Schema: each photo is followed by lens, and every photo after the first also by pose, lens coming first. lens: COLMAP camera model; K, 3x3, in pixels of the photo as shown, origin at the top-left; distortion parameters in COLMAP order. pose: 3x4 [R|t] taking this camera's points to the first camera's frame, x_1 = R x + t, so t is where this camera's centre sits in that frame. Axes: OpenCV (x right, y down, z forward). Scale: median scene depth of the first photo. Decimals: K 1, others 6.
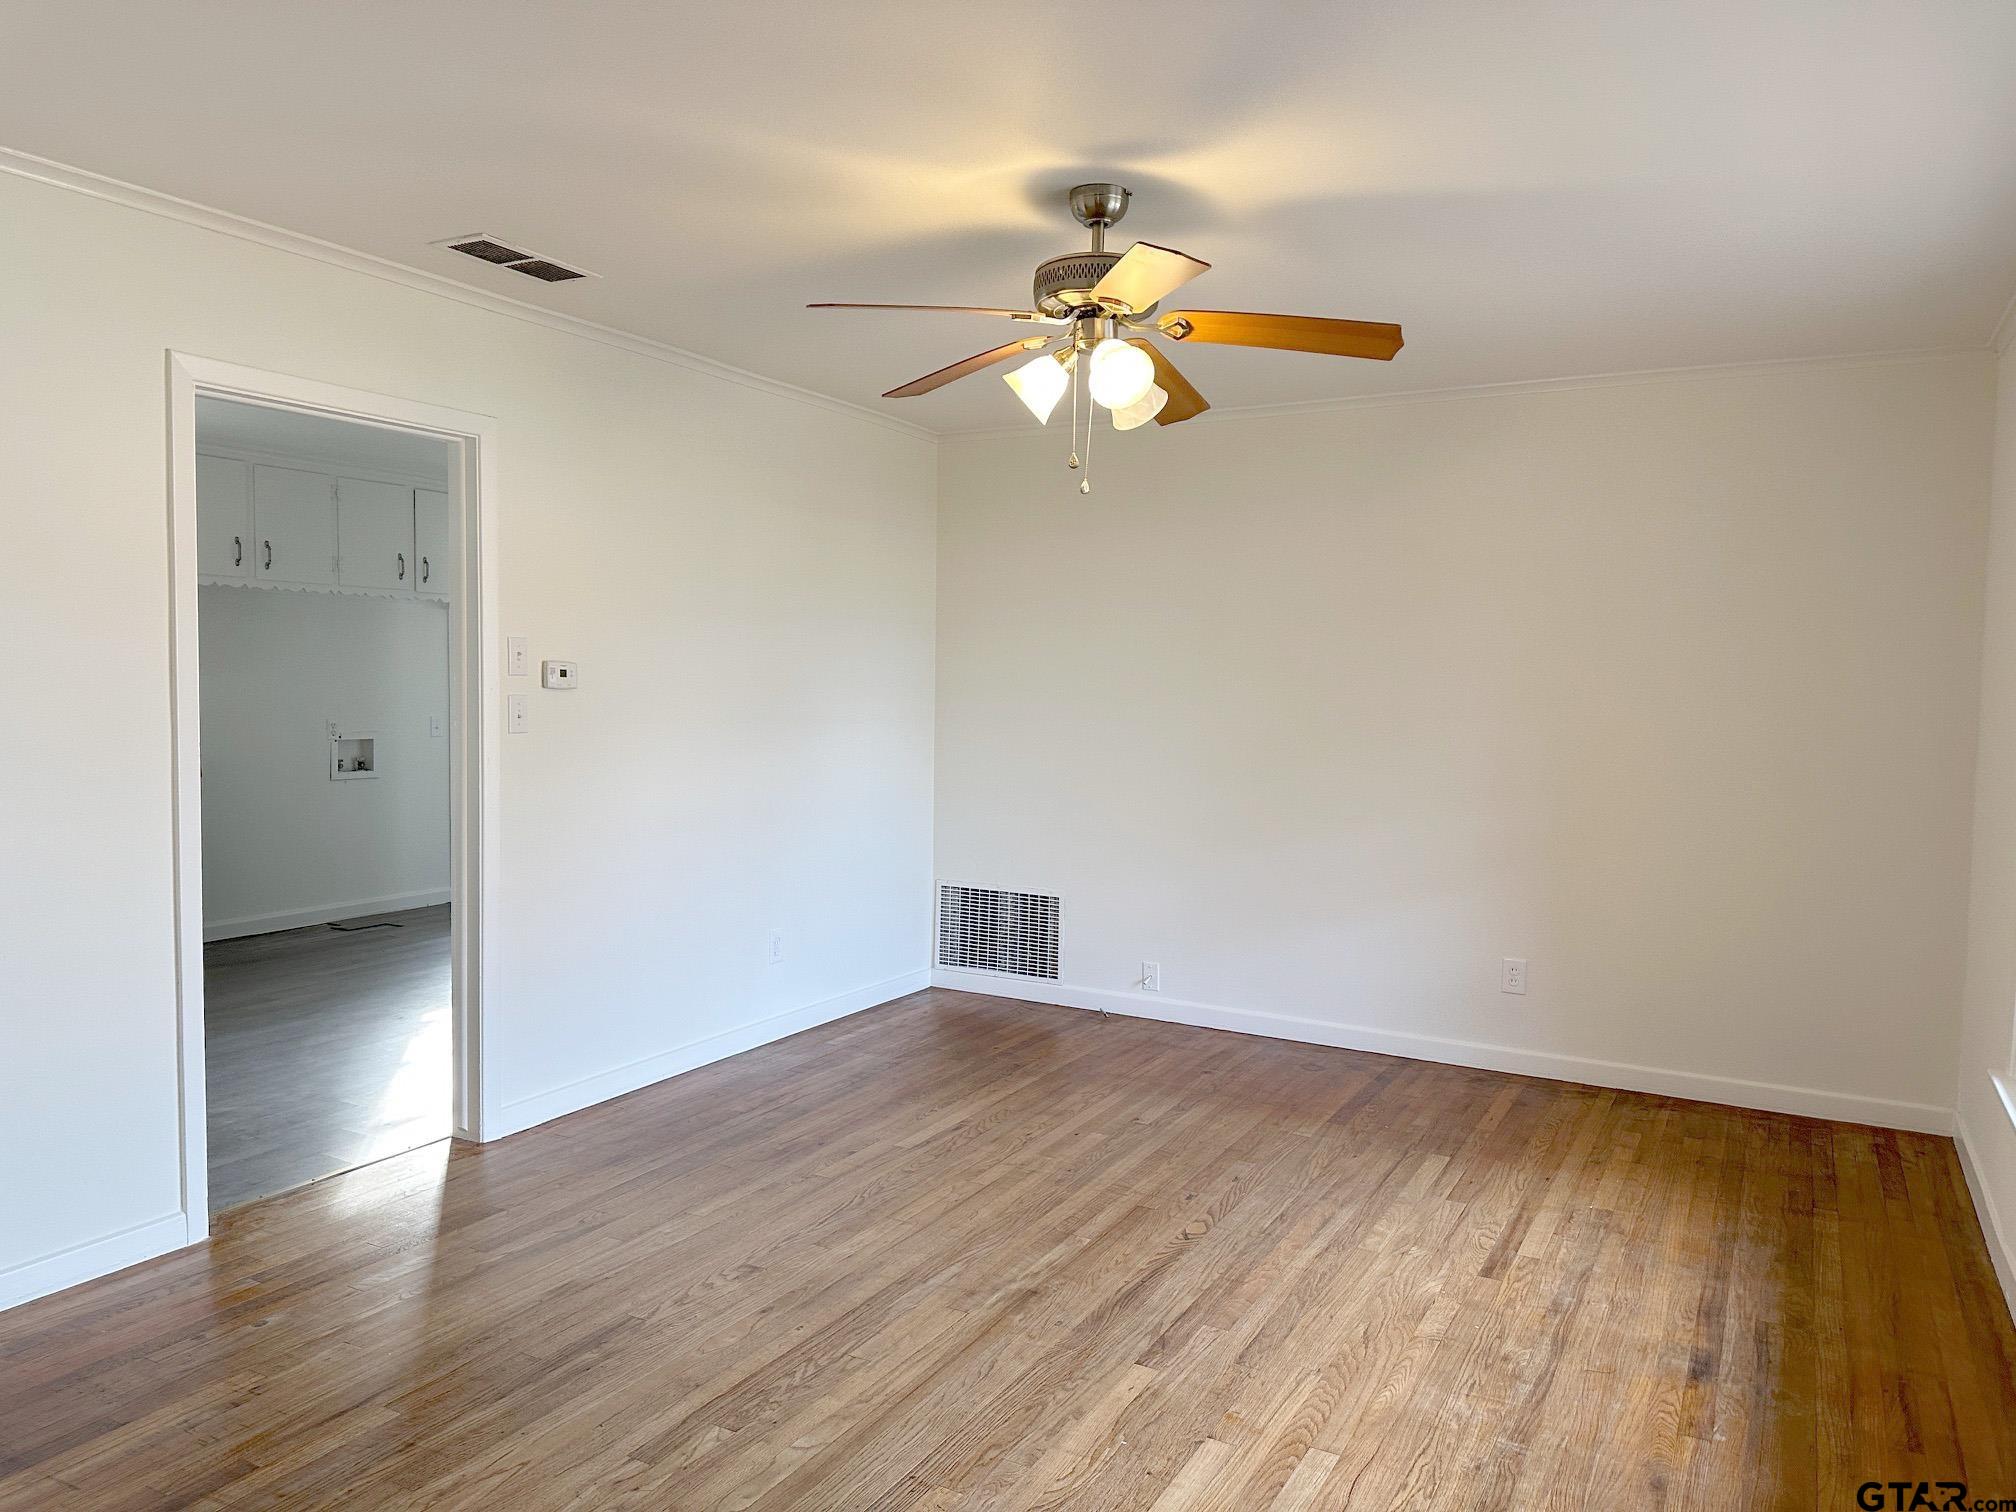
lens RADIAL K [[1410.0, 0, 1010.1], [0, 1410.0, 751.9], [0, 0, 1]] dist [0.043076, -0.046032]
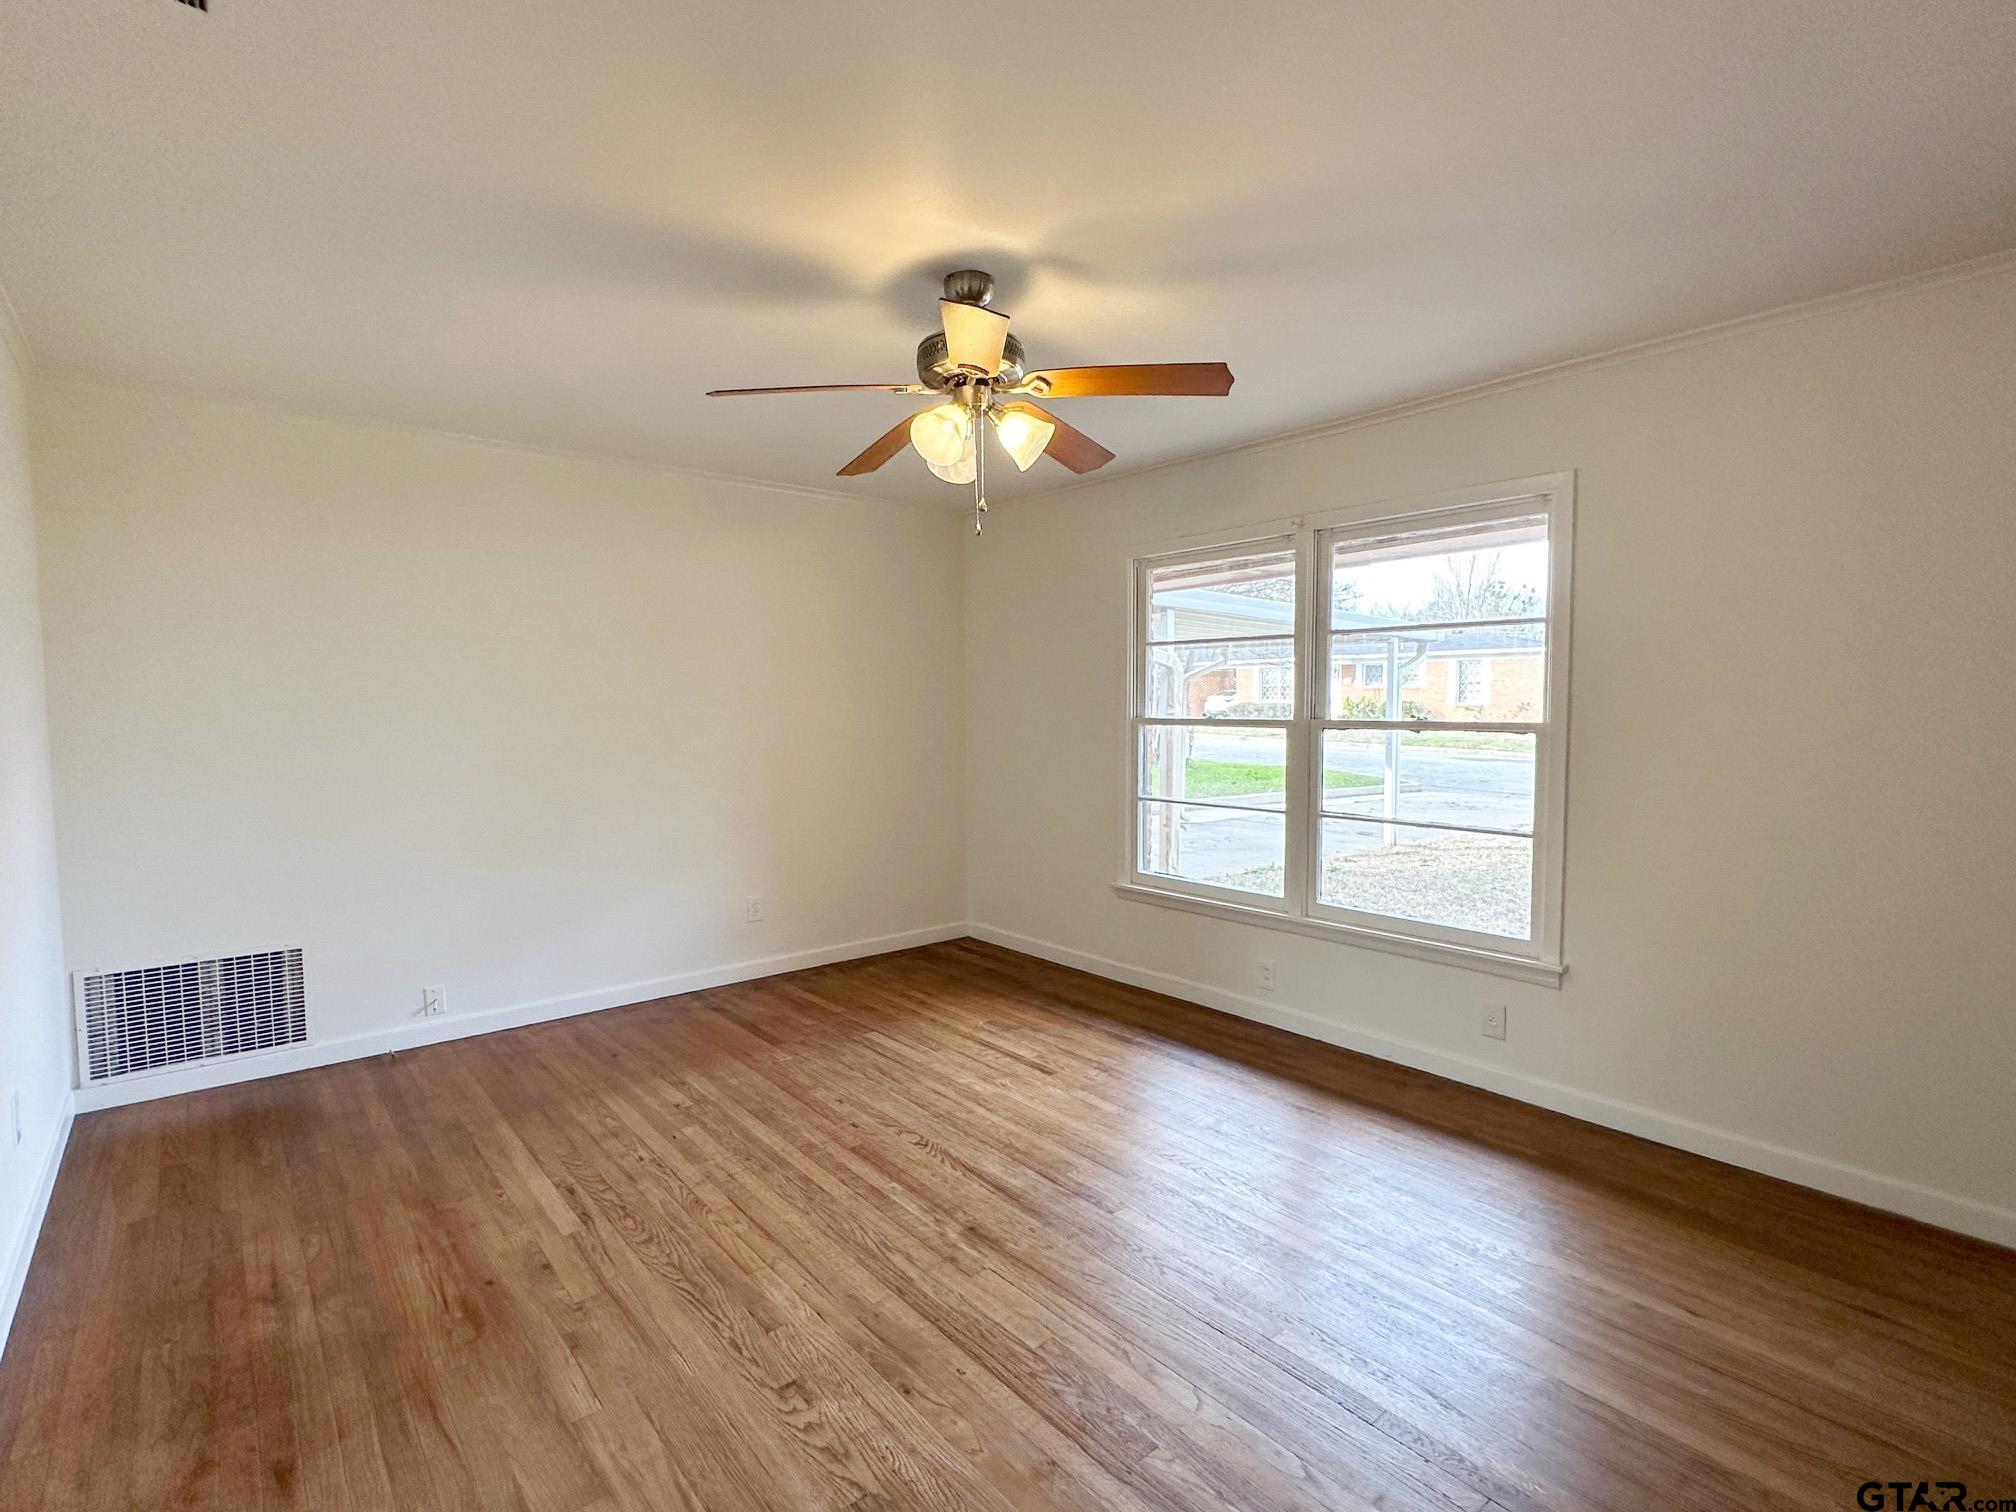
lens RADIAL K [[963.8, 0, 1014.4], [0, 963.8, 761.2], [0, 0, 1]] dist [0.002334, -0.000012]
pose [[0.354409, -0.078533, 0.931787, -0.526110], [0.058707, 0.996370, 0.061646, -0.036285], [-0.933246, 0.032854, 0.357733, 0.523141]]
